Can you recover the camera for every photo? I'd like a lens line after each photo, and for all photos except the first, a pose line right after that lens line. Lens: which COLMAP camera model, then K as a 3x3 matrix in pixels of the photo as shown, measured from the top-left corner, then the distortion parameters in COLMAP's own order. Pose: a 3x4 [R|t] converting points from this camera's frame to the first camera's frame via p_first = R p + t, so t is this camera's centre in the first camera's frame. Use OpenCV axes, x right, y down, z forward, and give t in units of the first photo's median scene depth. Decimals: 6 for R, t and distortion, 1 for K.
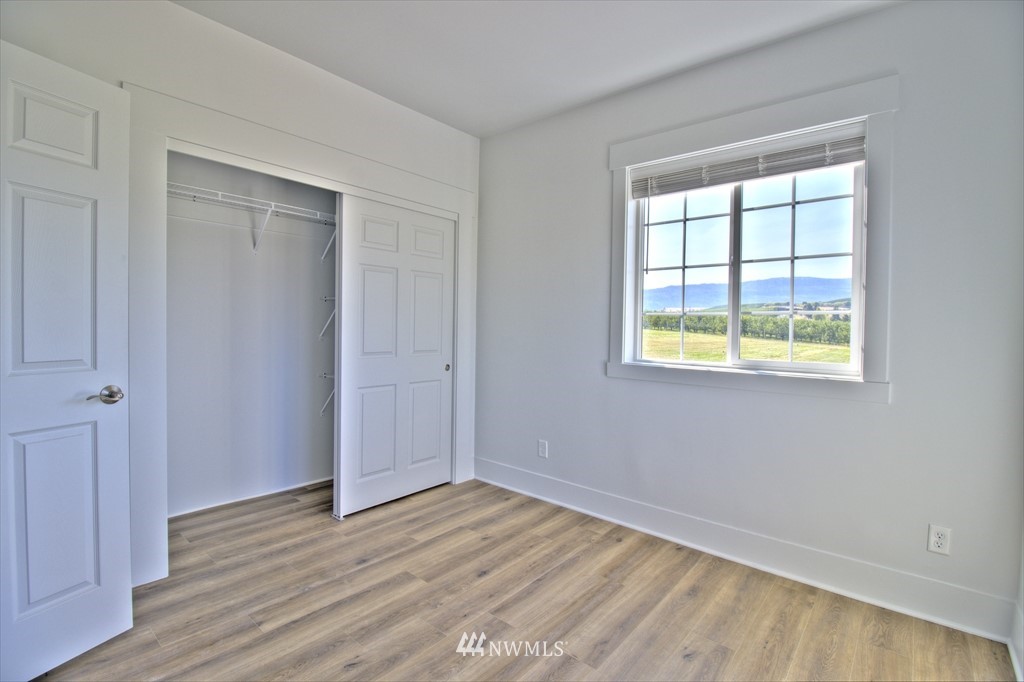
lens RADIAL K [[476.0, 0, 516.3], [0, 476.0, 338.2], [0, 0, 1]] dist [-0.018123, -0.000663]
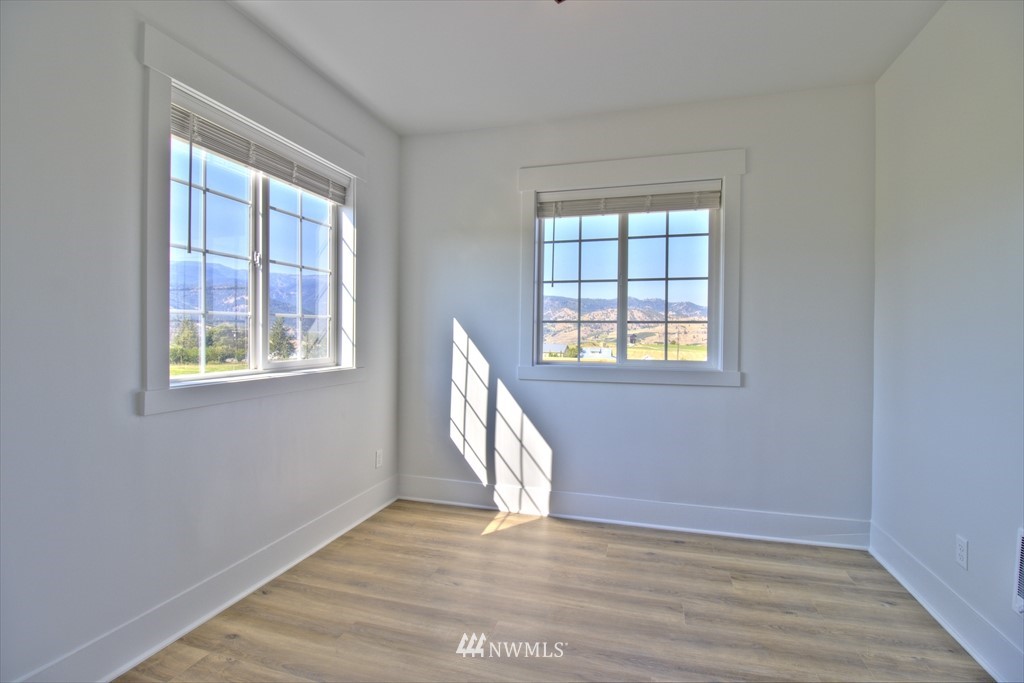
lens RADIAL K [[476.0, 0, 516.3], [0, 476.0, 338.7], [0, 0, 1]] dist [-0.018123, -0.000663]
pose [[-0.414725, -0.034734, 0.909284, -0.787895], [0.005635, 0.999154, 0.040737, -0.052992], [-0.909929, 0.022018, -0.414178, 1.234984]]
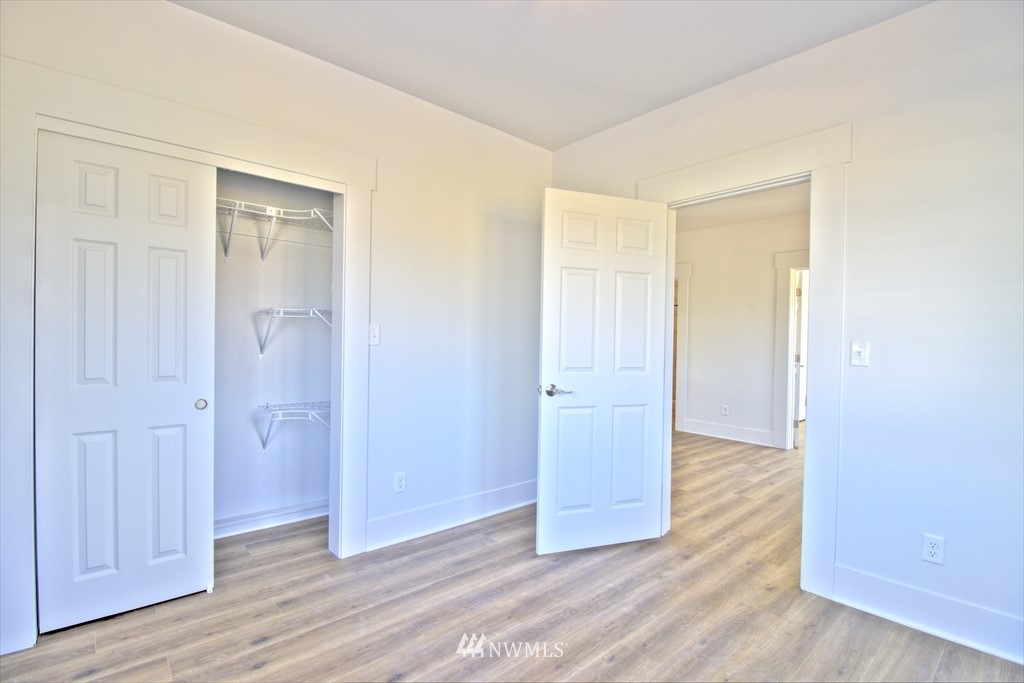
lens RADIAL K [[494.2, 0, 520.1], [0, 494.2, 345.6], [0, 0, 1]] dist [-0.009512, -0.000417]
pose [[0.990453, -0.007667, -0.137635, 0.031261], [0.005838, 0.999889, -0.013685, -0.000075], [0.137725, 0.012751, 0.990388, 0.036850]]
